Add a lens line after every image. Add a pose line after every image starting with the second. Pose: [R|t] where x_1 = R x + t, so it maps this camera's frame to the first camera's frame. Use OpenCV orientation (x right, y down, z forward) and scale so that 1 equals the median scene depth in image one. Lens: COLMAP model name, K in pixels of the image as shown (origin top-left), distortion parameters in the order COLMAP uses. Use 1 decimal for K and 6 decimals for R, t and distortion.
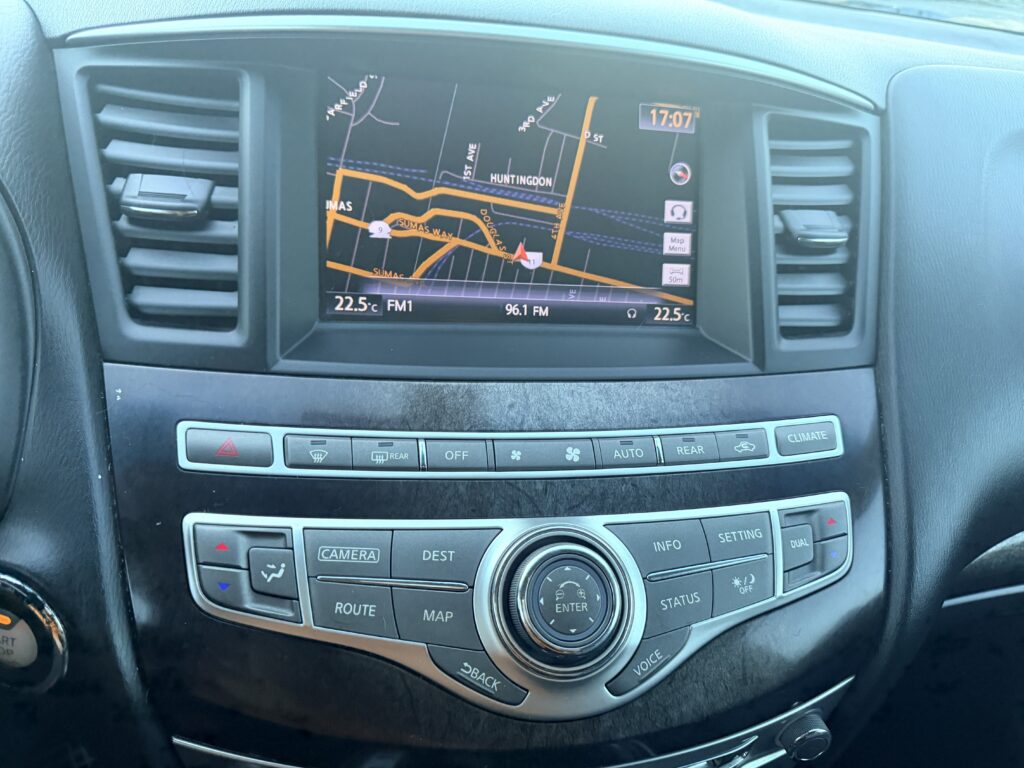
lens RADIAL K [[716.6, 0, 511.1], [0, 716.6, 384.5], [0, 0, 1]] dist [0.026145, -0.034762]
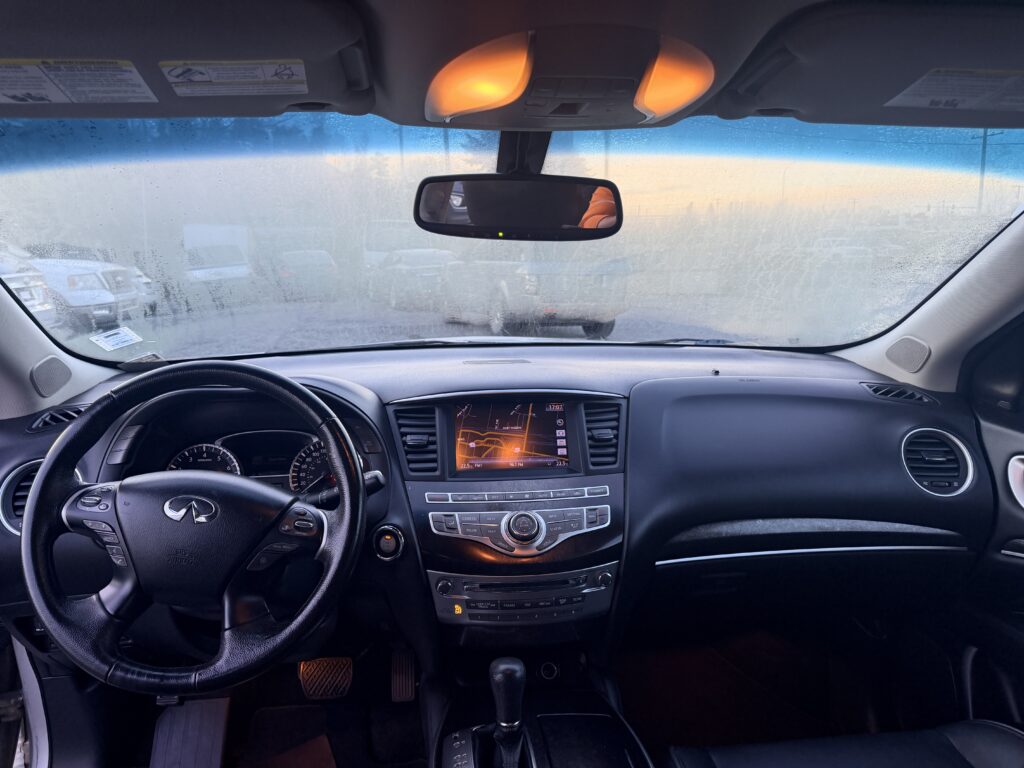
lens RADIAL K [[715.2, 0, 513.4], [0, 715.2, 390.0], [0, 0, 1]] dist [0.037740, -0.046021]
pose [[0.992297, -0.096541, -0.077632, 0.349385], [0.062628, 0.931611, -0.358020, 0.887228], [0.106887, 0.350401, 0.930481, -2.583254]]
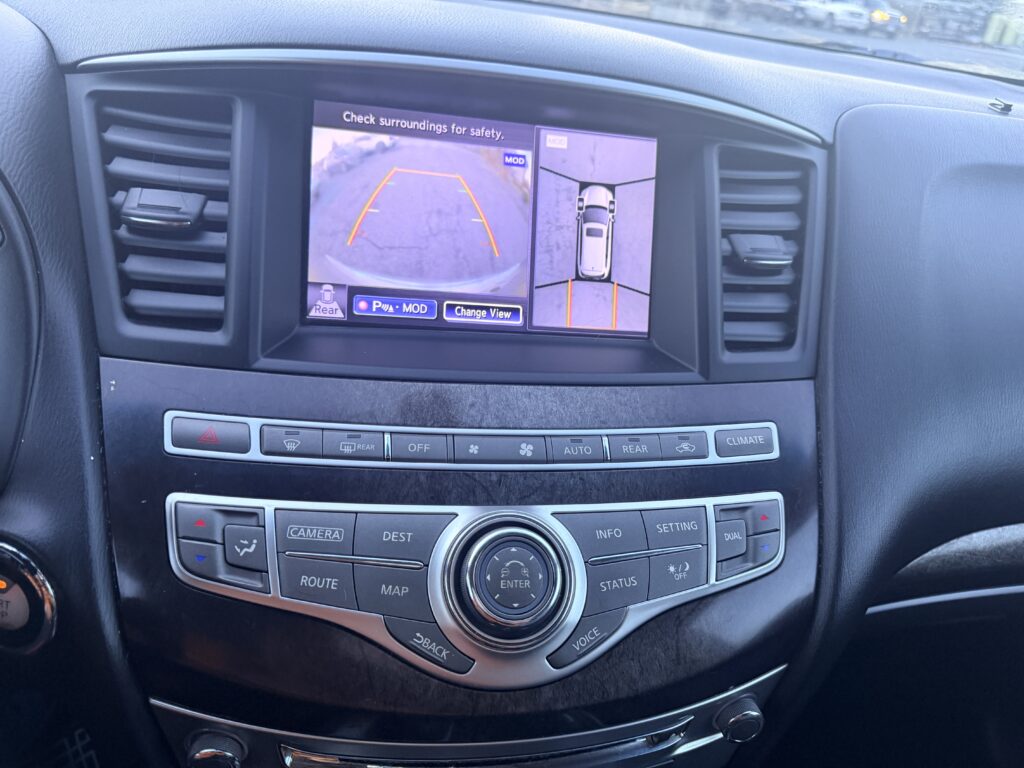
lens RADIAL K [[715.2, 0, 513.4], [0, 715.2, 390.0], [0, 0, 1]] dist [0.037740, -0.046021]
pose [[0.999790, 0.020271, -0.002976, 0.067118], [-0.020349, 0.999373, -0.028984, 0.037590], [0.002386, 0.029038, 0.999575, -0.093583]]
